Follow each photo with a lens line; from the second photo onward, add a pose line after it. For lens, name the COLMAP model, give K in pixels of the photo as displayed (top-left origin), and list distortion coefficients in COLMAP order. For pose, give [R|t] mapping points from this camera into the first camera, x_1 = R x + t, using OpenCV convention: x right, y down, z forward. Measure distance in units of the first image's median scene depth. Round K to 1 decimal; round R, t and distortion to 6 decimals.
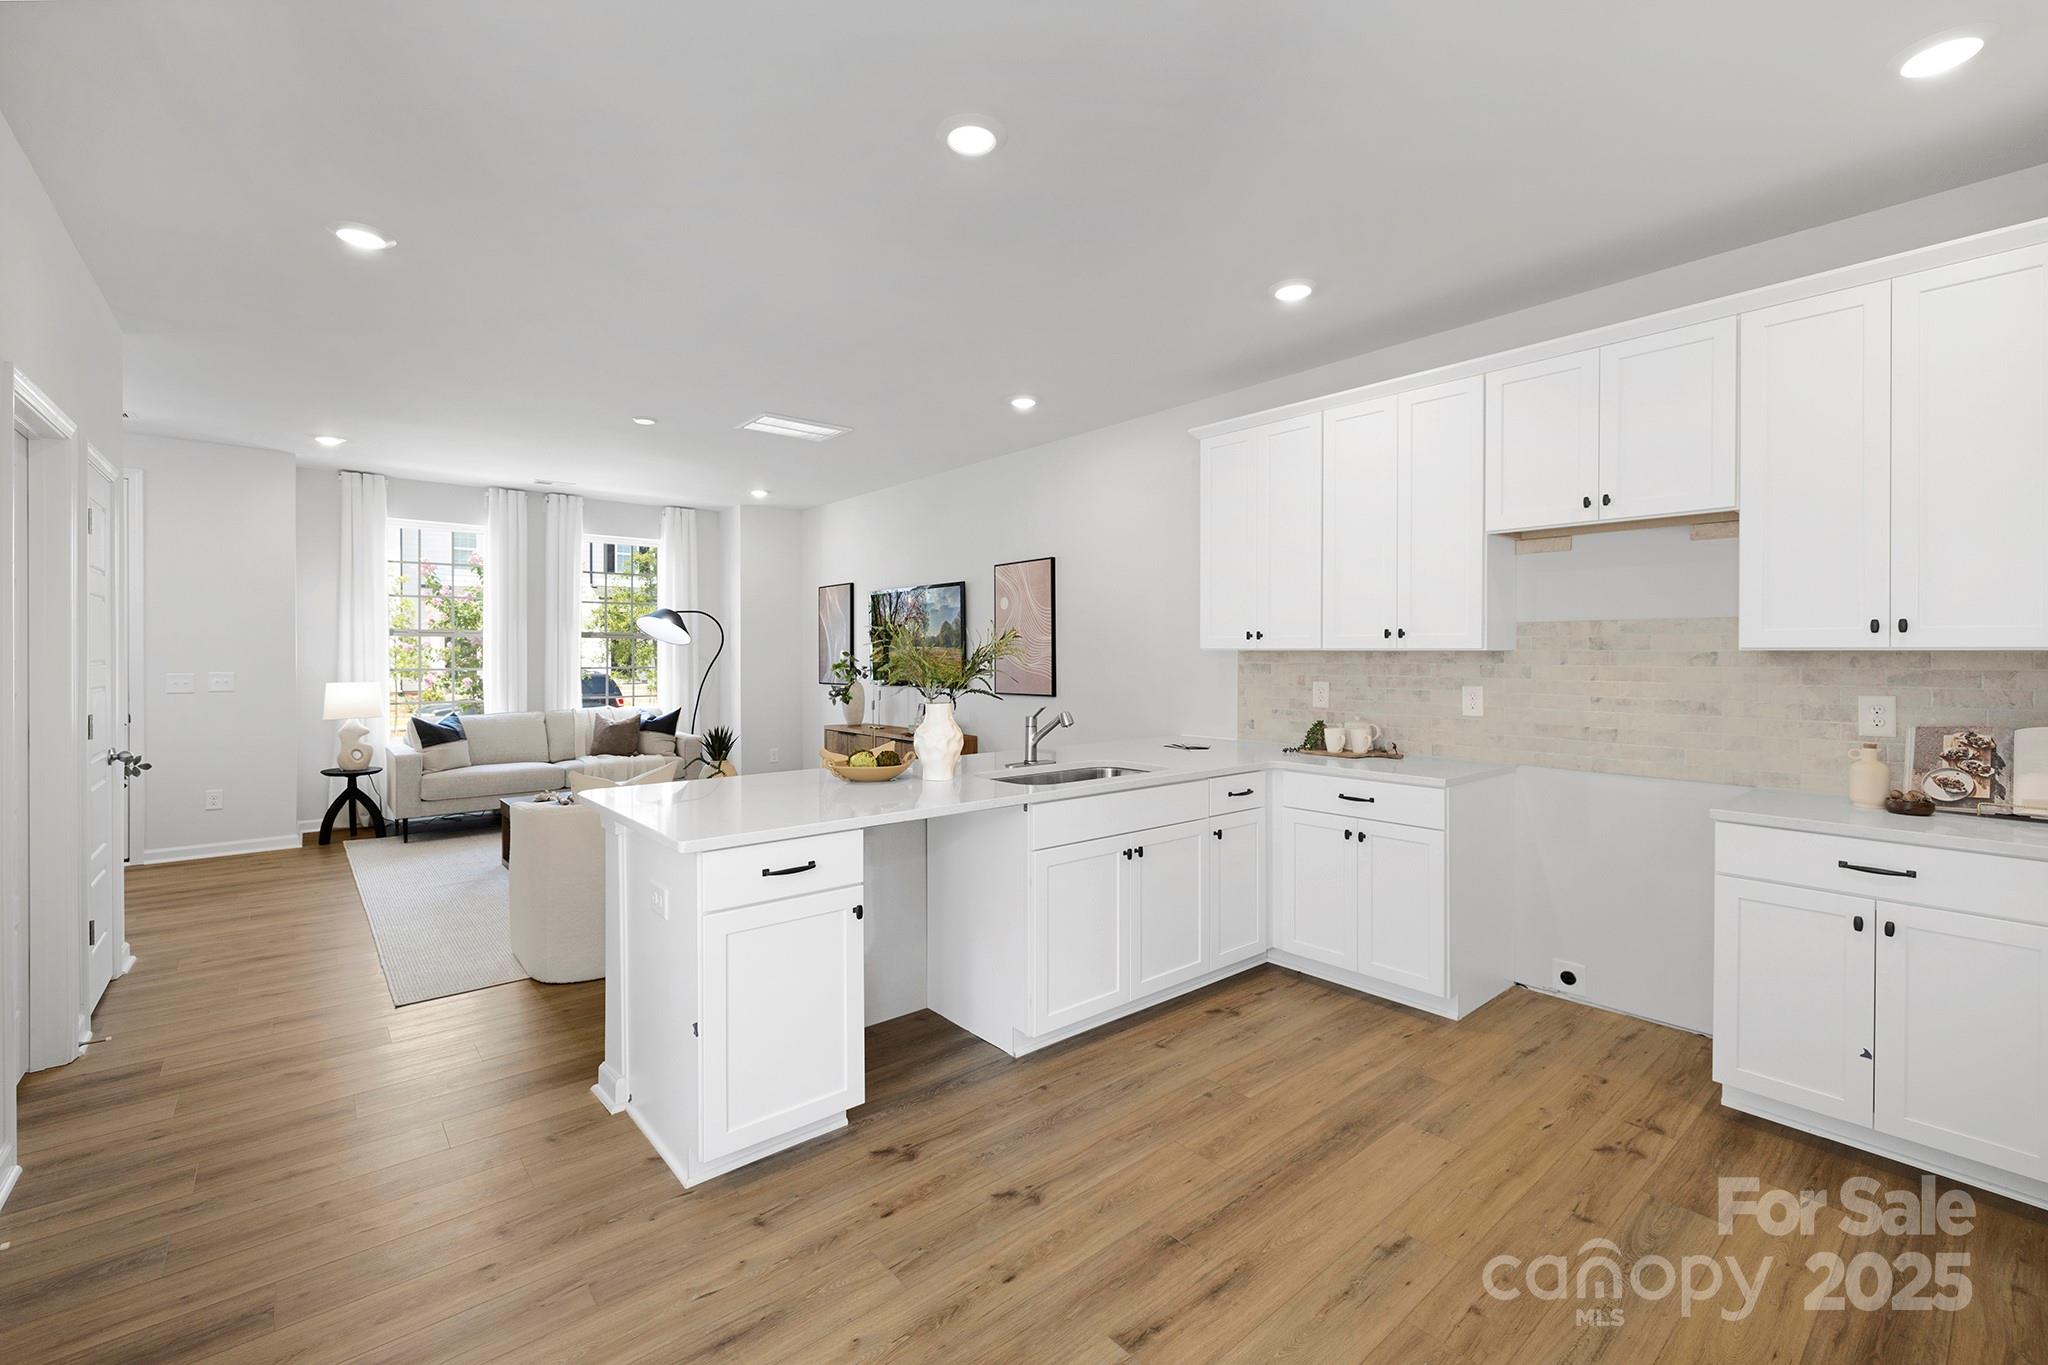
lens RADIAL K [[868.2, 0, 1022.2], [0, 868.2, 657.2], [0, 0, 1]] dist [0.003870, 0.000836]
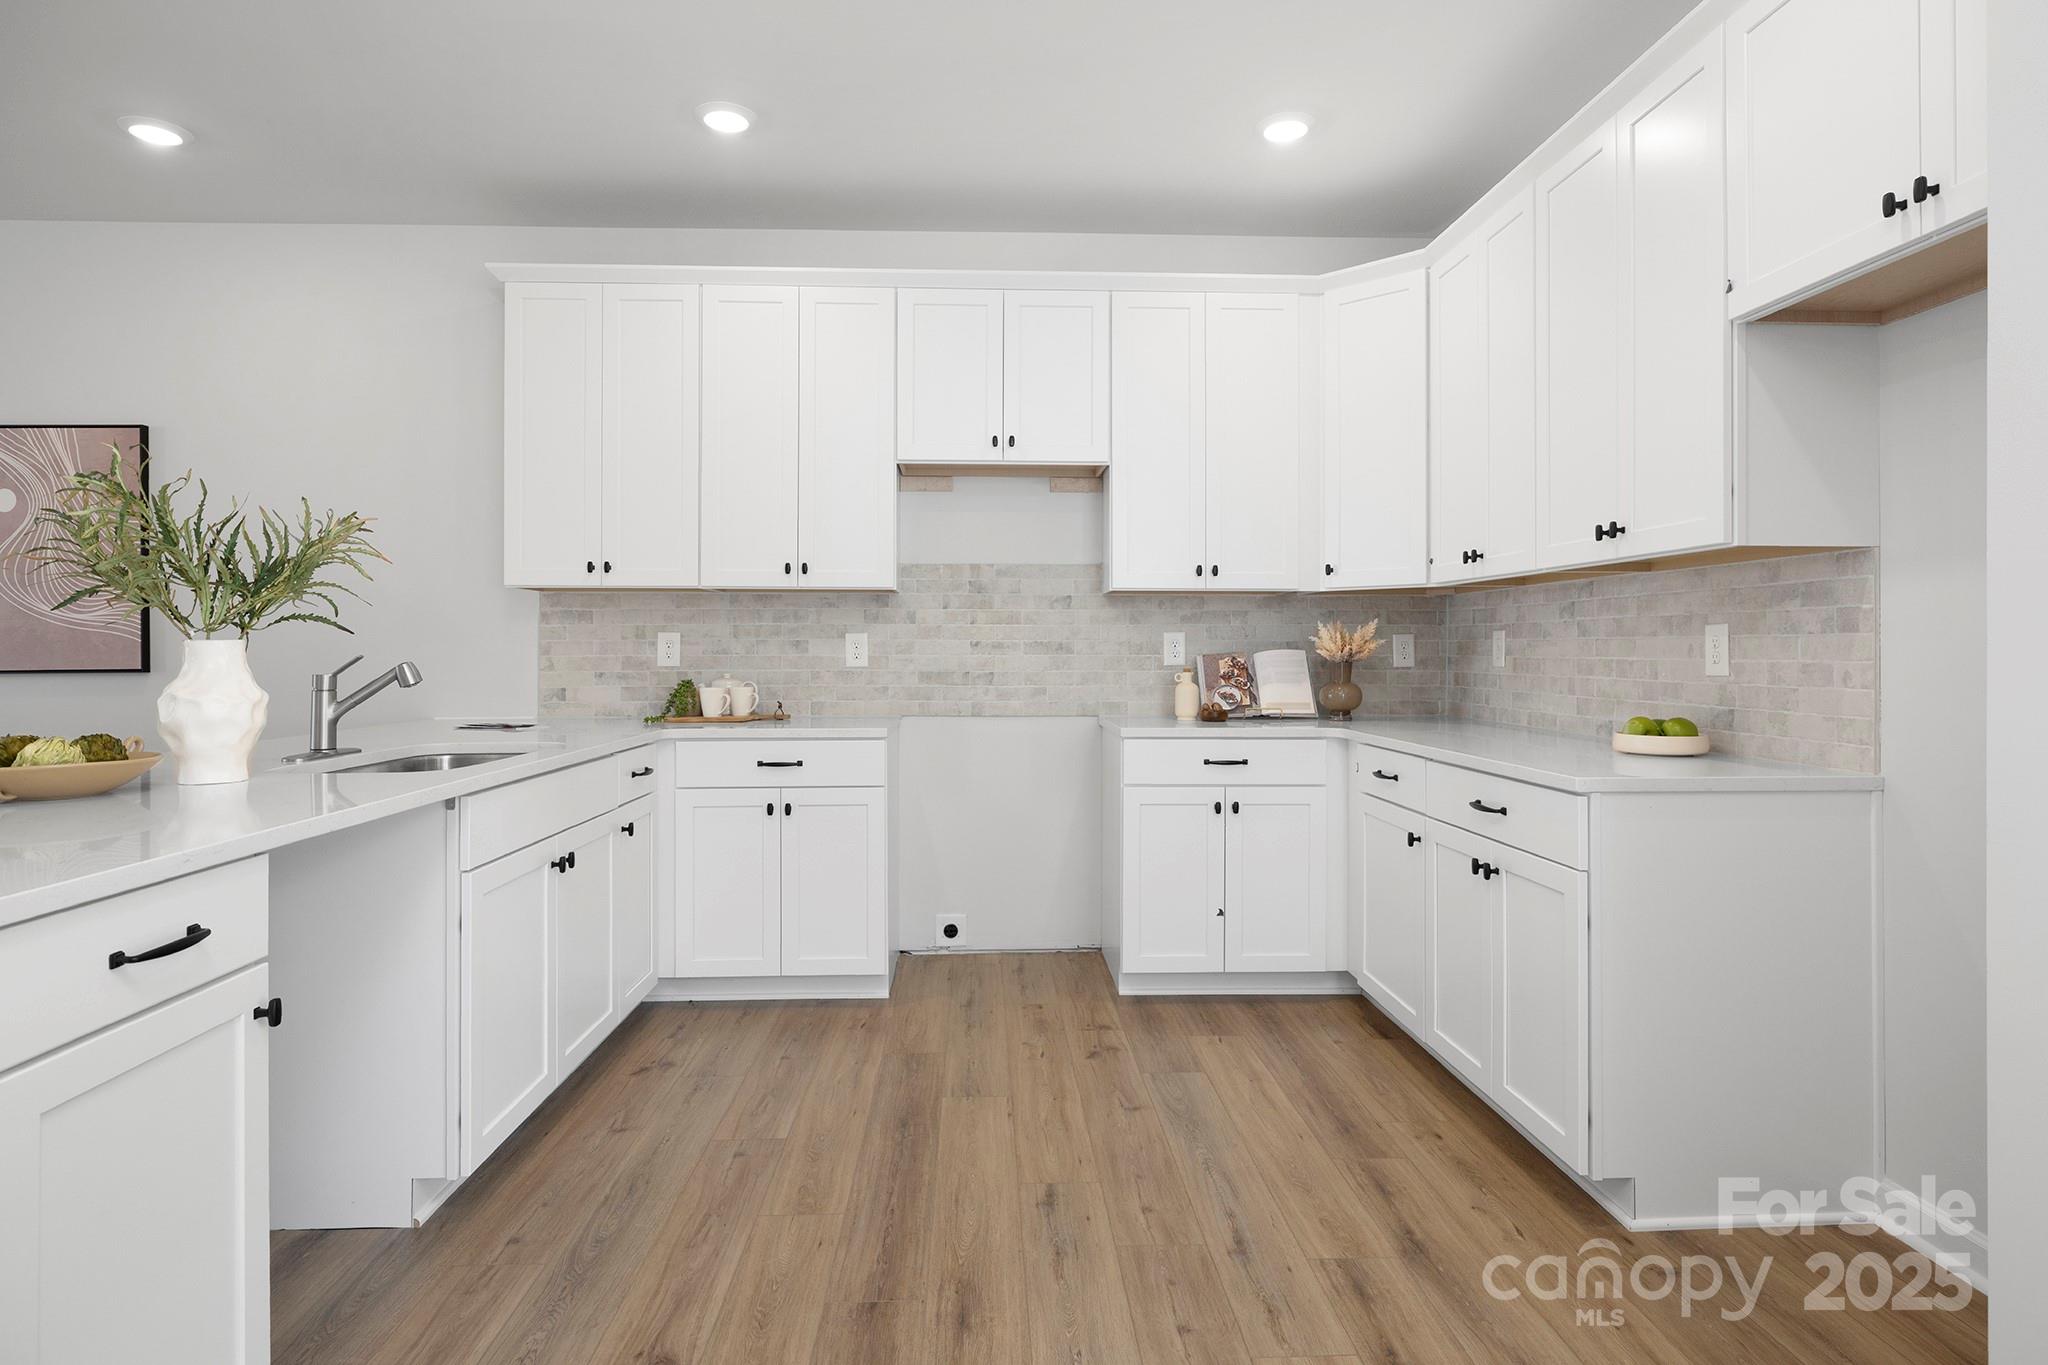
lens RADIAL K [[1111.4, 0, 1023.5], [0, 1111.4, 647.9], [0, 0, 1]] dist [0.001593, 0.000309]
pose [[0.613310, 0.000353, 0.789842, -0.350115], [0.004027, 0.999986, -0.003575, 0.065866], [-0.789832, 0.005373, 0.613299, 0.197758]]
